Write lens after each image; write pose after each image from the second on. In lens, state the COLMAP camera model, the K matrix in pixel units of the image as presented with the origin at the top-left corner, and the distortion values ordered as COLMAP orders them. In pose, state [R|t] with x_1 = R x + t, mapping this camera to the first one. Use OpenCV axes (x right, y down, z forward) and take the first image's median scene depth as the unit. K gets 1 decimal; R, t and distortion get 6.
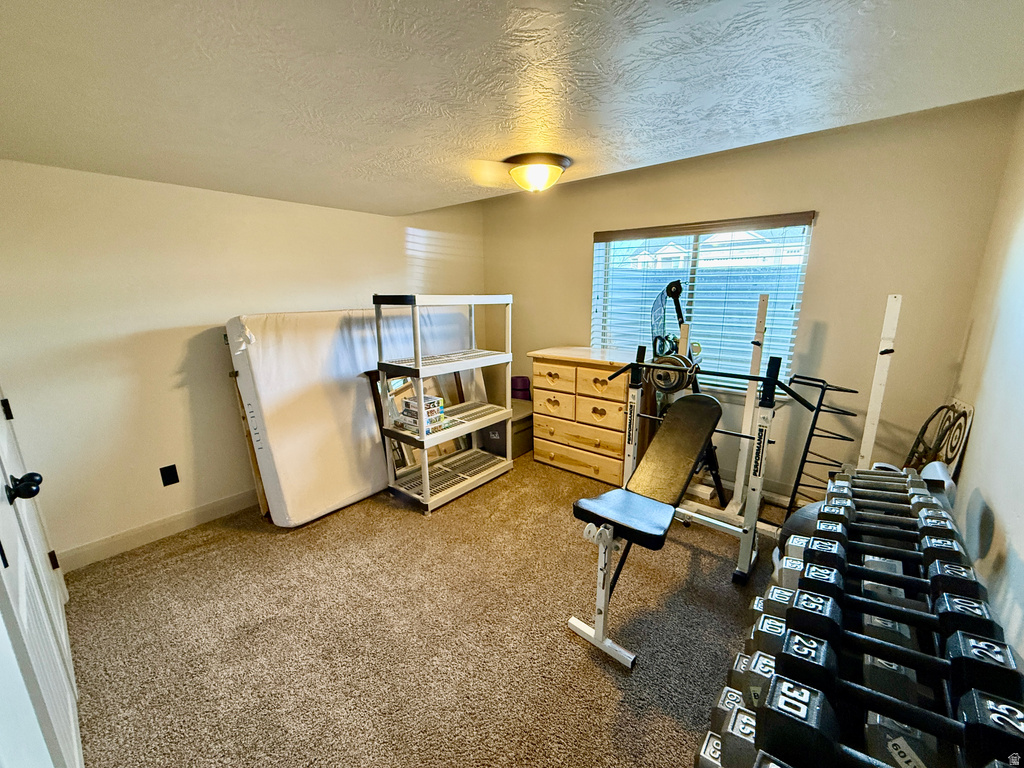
lens RADIAL K [[407.7, 0, 509.9], [0, 407.7, 384.8], [0, 0, 1]] dist [0.000434, -0.000092]
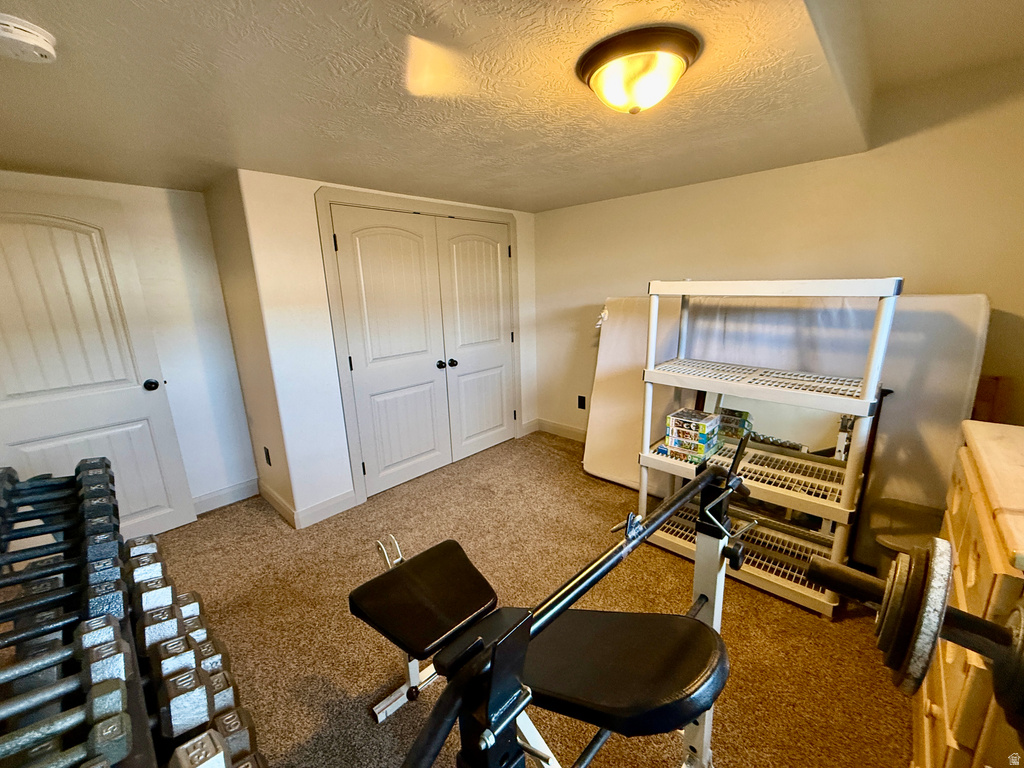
lens RADIAL K [[407.7, 0, 509.9], [0, 407.7, 384.8], [0, 0, 1]] dist [0.000434, -0.000092]
pose [[-0.053181, 0.249992, -0.966786, 0.650348], [-0.198185, 0.946255, 0.255585, -0.180340], [0.978721, 0.205194, -0.000778, 0.779753]]
